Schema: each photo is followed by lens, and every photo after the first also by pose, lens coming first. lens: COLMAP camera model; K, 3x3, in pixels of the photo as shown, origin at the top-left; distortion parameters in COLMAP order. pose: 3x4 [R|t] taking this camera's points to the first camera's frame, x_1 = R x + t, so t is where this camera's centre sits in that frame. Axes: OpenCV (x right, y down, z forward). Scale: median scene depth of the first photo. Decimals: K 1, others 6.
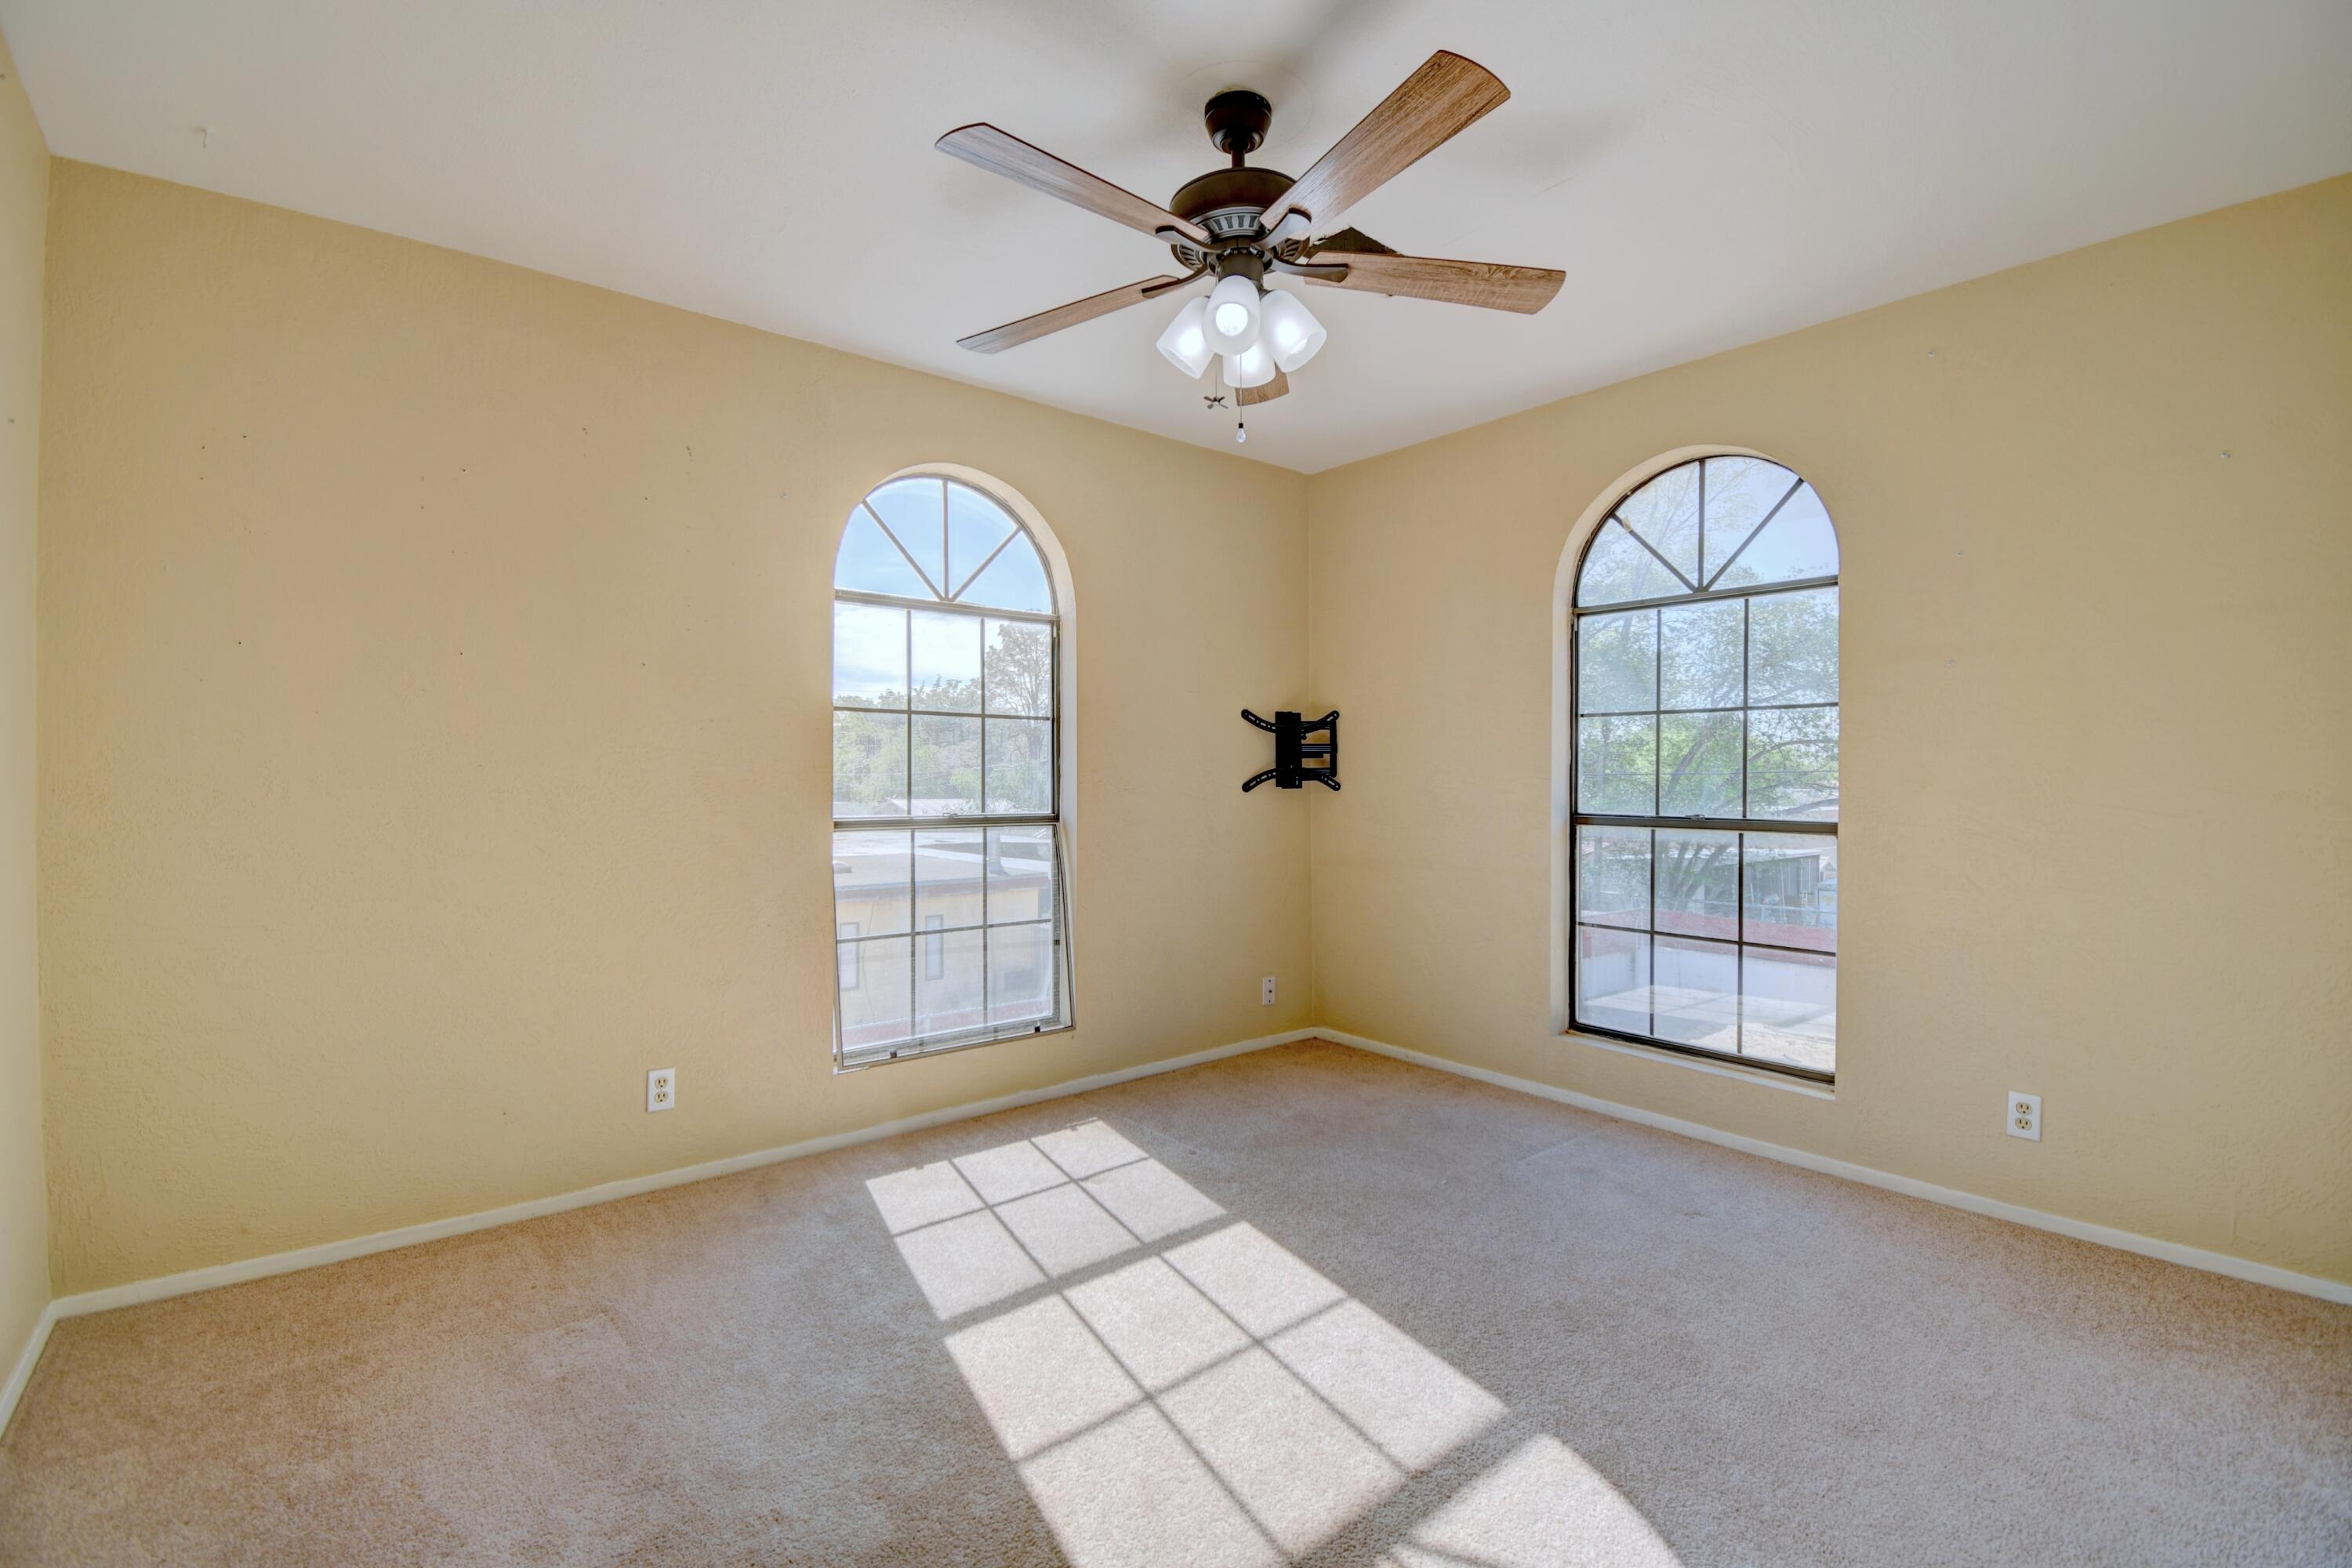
lens RADIAL K [[1034.3, 0, 1176.0], [0, 1034.3, 784.0], [0, 0, 1]] dist [-0.000704, -0.014911]
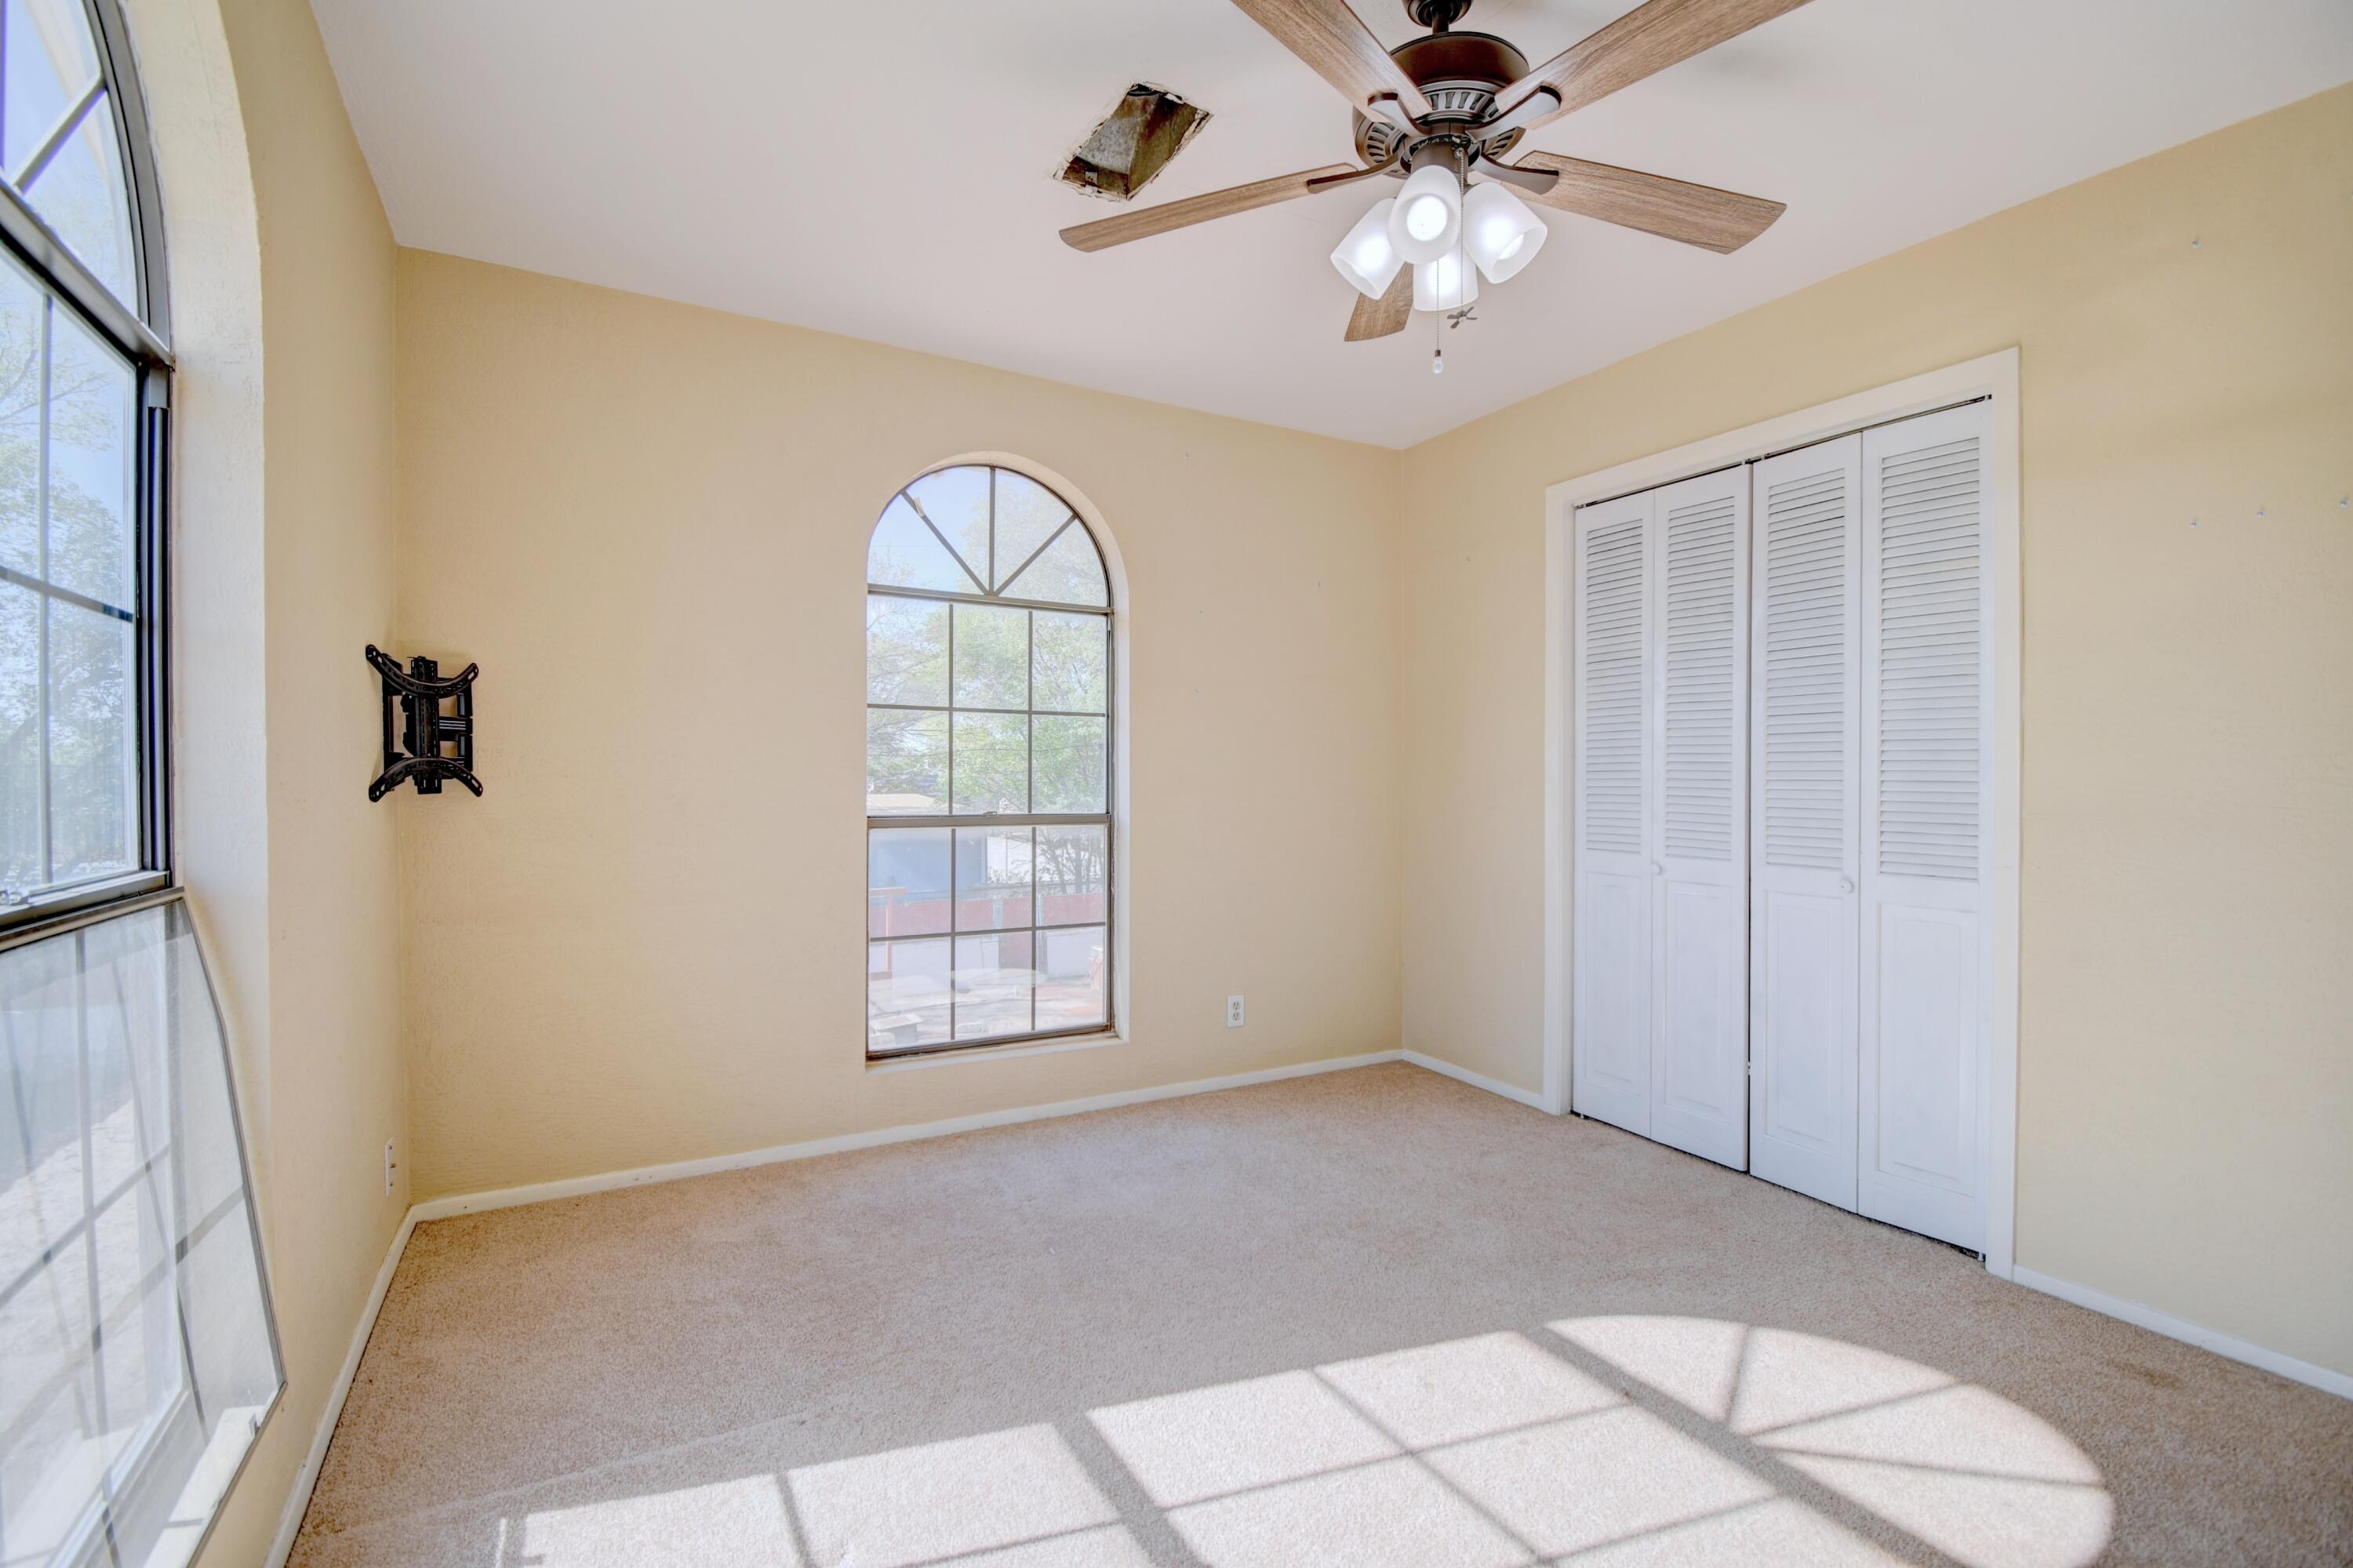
lens RADIAL K [[1044.7, 0, 1141.2], [0, 1044.7, 777.4], [0, 0, 1]] dist [0.023962, -0.038891]
pose [[0.182917, 0.001019, 0.983128, -0.513530], [0.006242, 0.999978, -0.002198, -0.000956], [-0.983109, 0.006538, 0.182907, 0.688951]]
